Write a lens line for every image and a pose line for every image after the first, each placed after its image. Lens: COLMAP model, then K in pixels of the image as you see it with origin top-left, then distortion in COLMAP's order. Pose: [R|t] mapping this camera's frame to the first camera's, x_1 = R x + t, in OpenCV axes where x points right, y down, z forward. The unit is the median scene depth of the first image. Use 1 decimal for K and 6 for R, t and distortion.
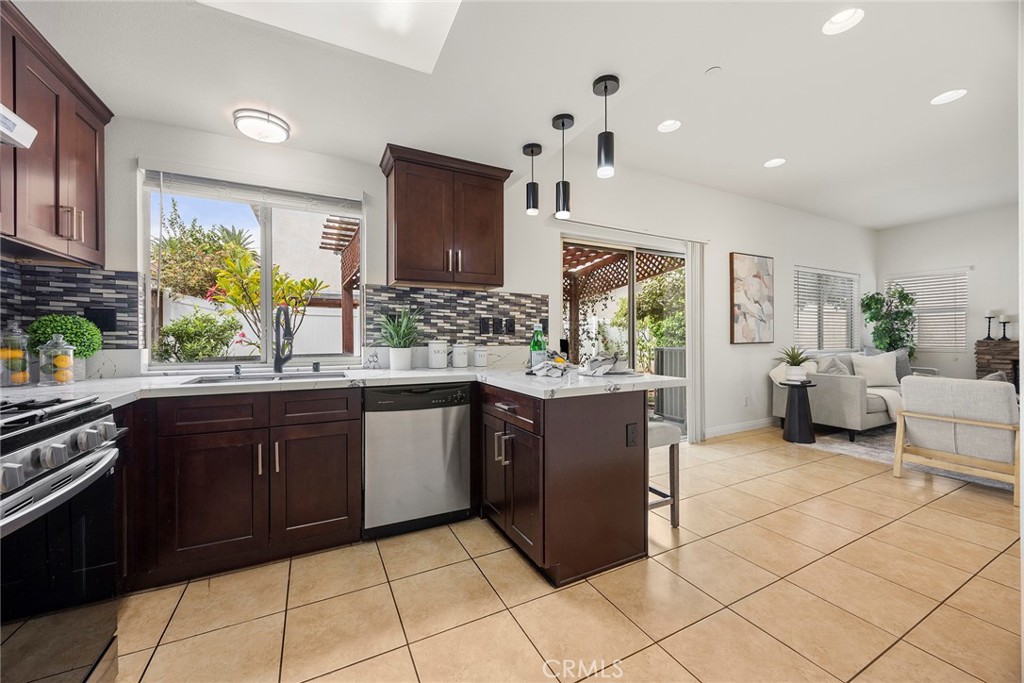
lens RADIAL K [[390.3, 0, 512.6], [0, 390.3, 338.2], [0, 0, 1]] dist [0.000439, -0.000069]
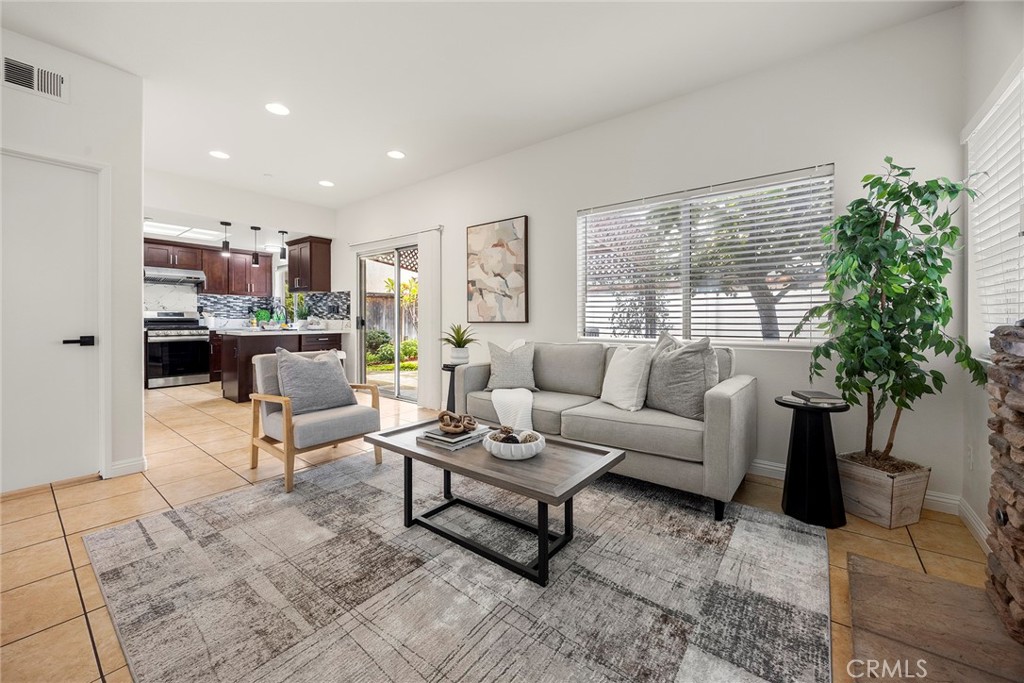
lens RADIAL K [[396.9, 0, 509.9], [0, 396.9, 321.9], [0, 0, 1]] dist [-0.001107, -0.000103]
pose [[0.415957, 0.011808, -0.909308, 2.509704], [-0.006918, 0.999928, 0.009820, 0.005522], [0.909358, 0.002205, 0.416009, 1.144150]]
